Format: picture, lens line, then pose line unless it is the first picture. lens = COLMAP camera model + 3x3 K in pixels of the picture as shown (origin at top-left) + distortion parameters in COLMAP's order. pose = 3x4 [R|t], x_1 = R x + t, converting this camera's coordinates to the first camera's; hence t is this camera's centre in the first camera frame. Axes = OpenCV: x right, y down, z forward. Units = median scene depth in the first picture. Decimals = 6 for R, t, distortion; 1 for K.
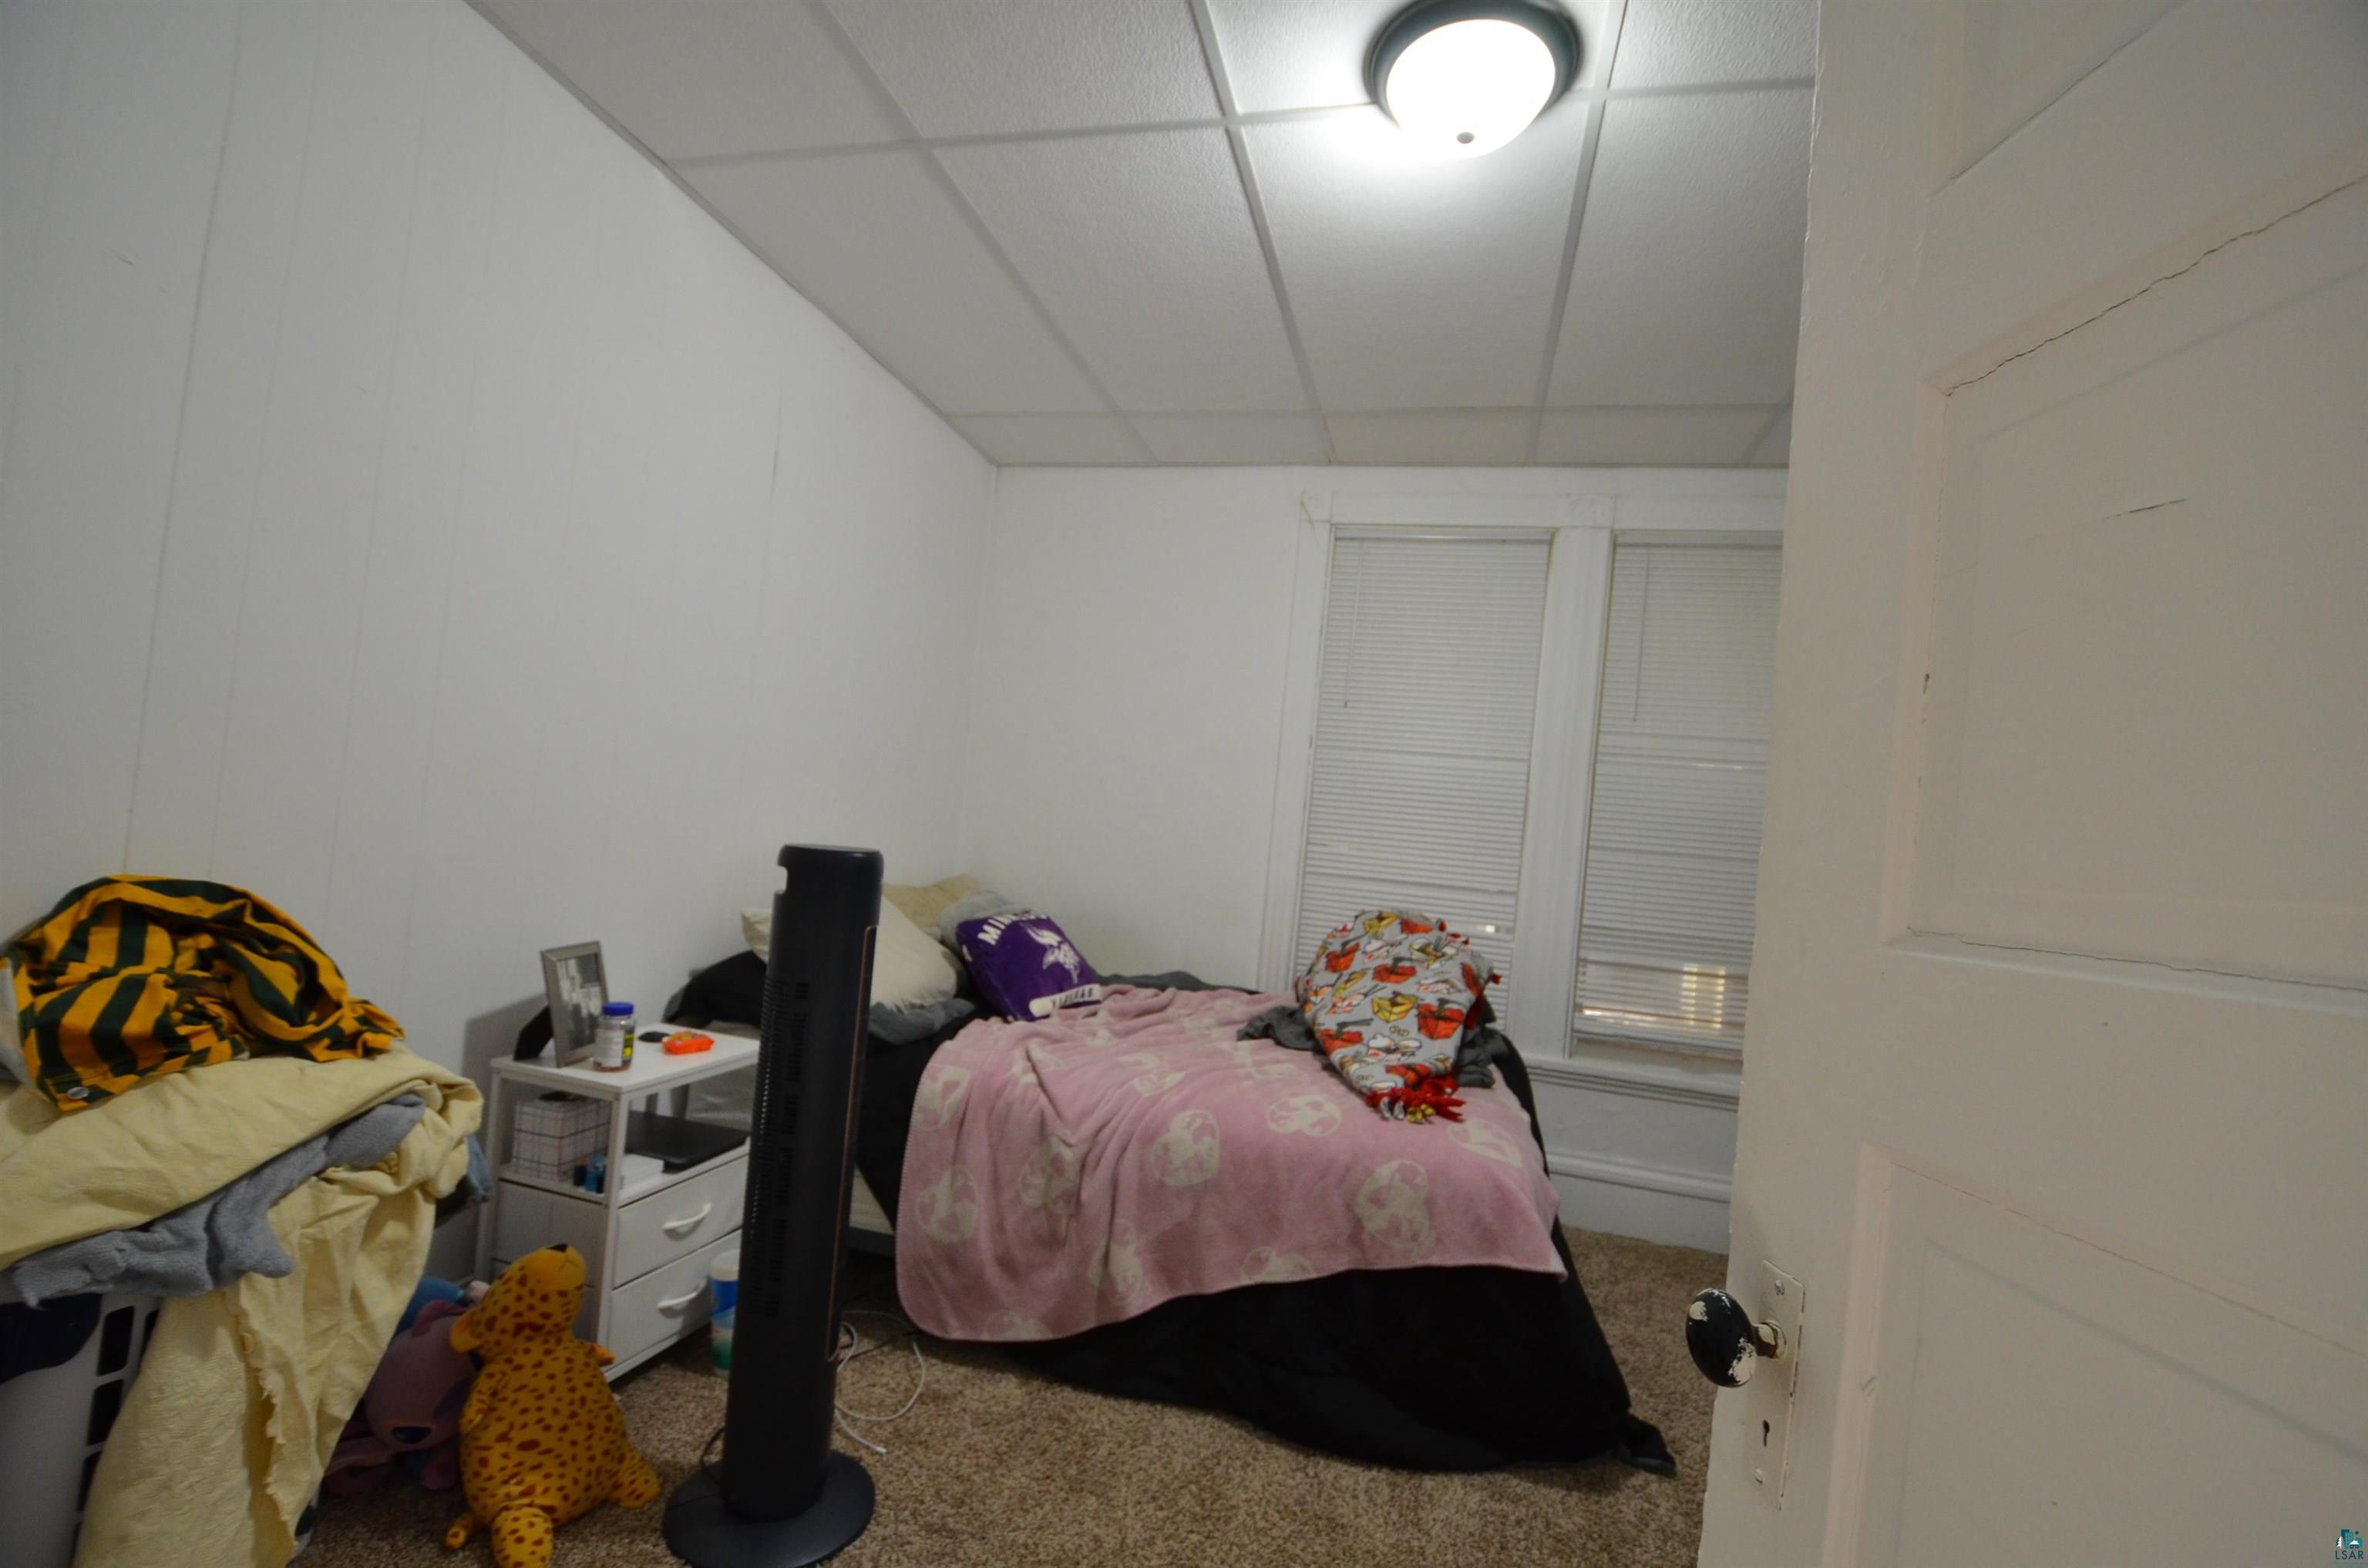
lens RADIAL K [[1028.2, 0, 1174.0], [0, 1028.2, 814.1], [0, 0, 1]] dist [0.023374, -0.028528]
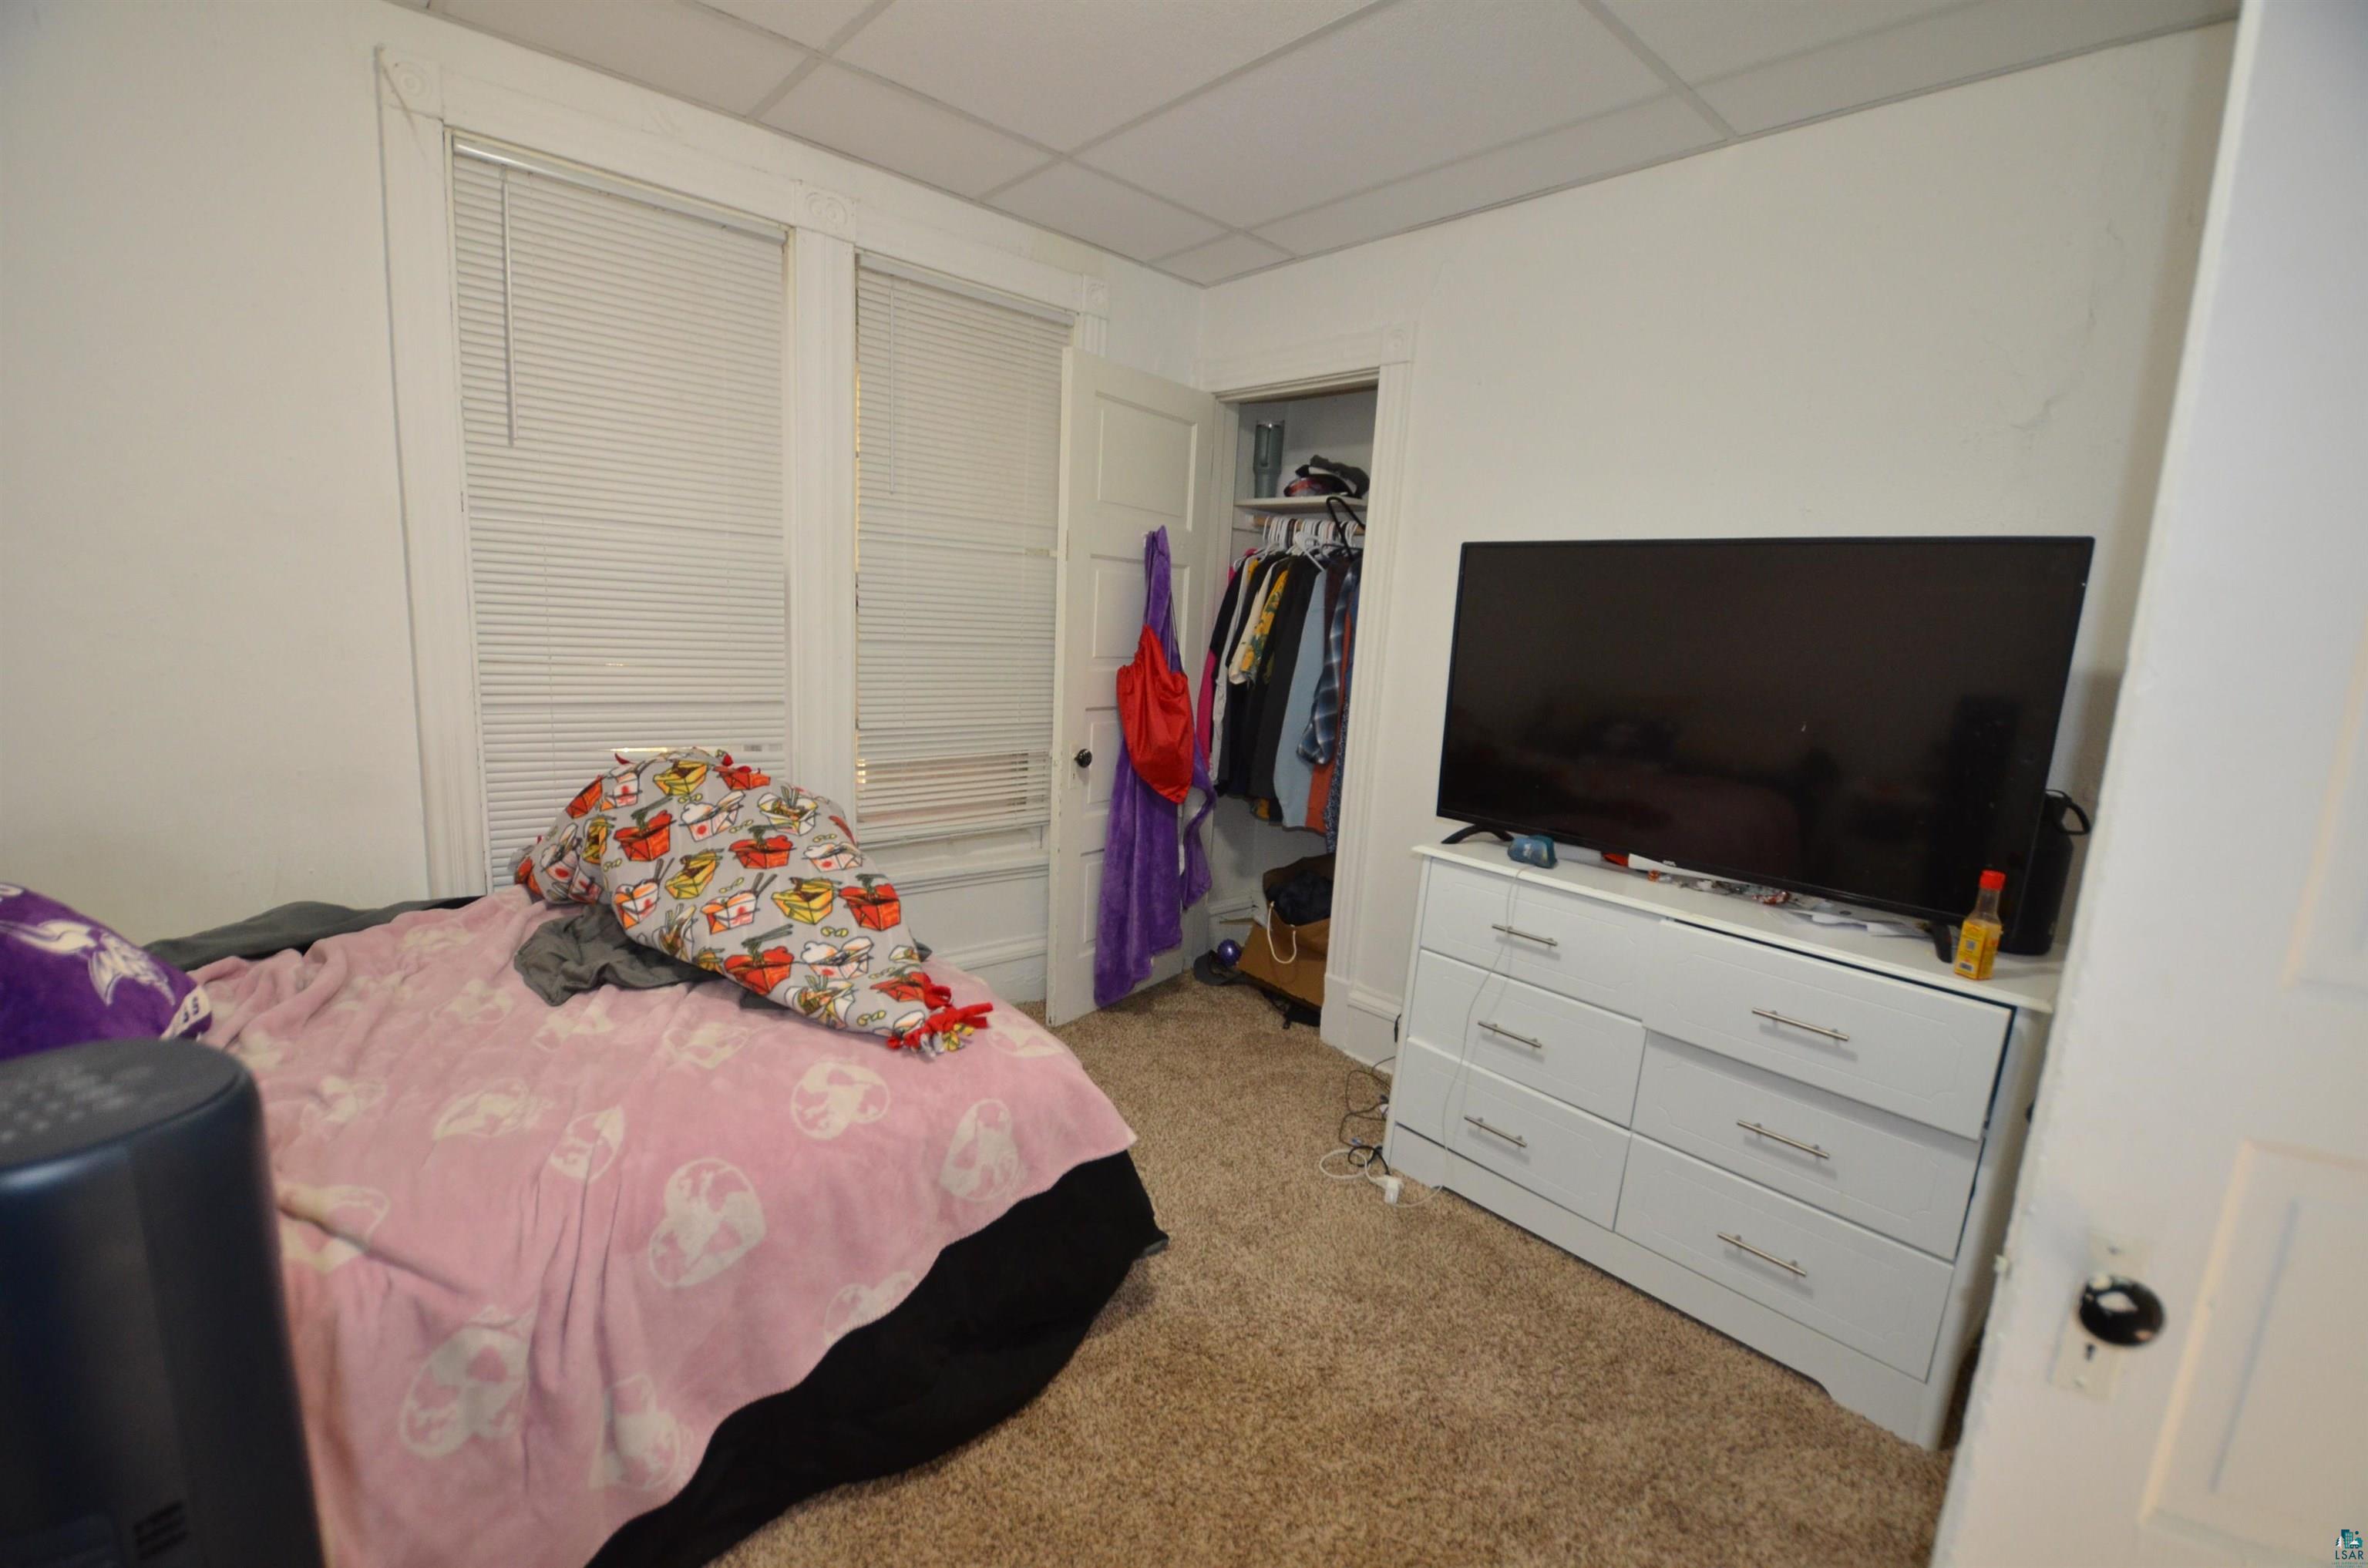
lens RADIAL K [[1028.2, 0, 1174.0], [0, 1028.2, 814.1], [0, 0, 1]] dist [0.023374, -0.028528]
pose [[0.556106, -0.218429, 0.801895, -0.250663], [-0.019036, 0.961245, 0.275036, -0.098251], [-0.830893, -0.168214, 0.530396, 0.380041]]
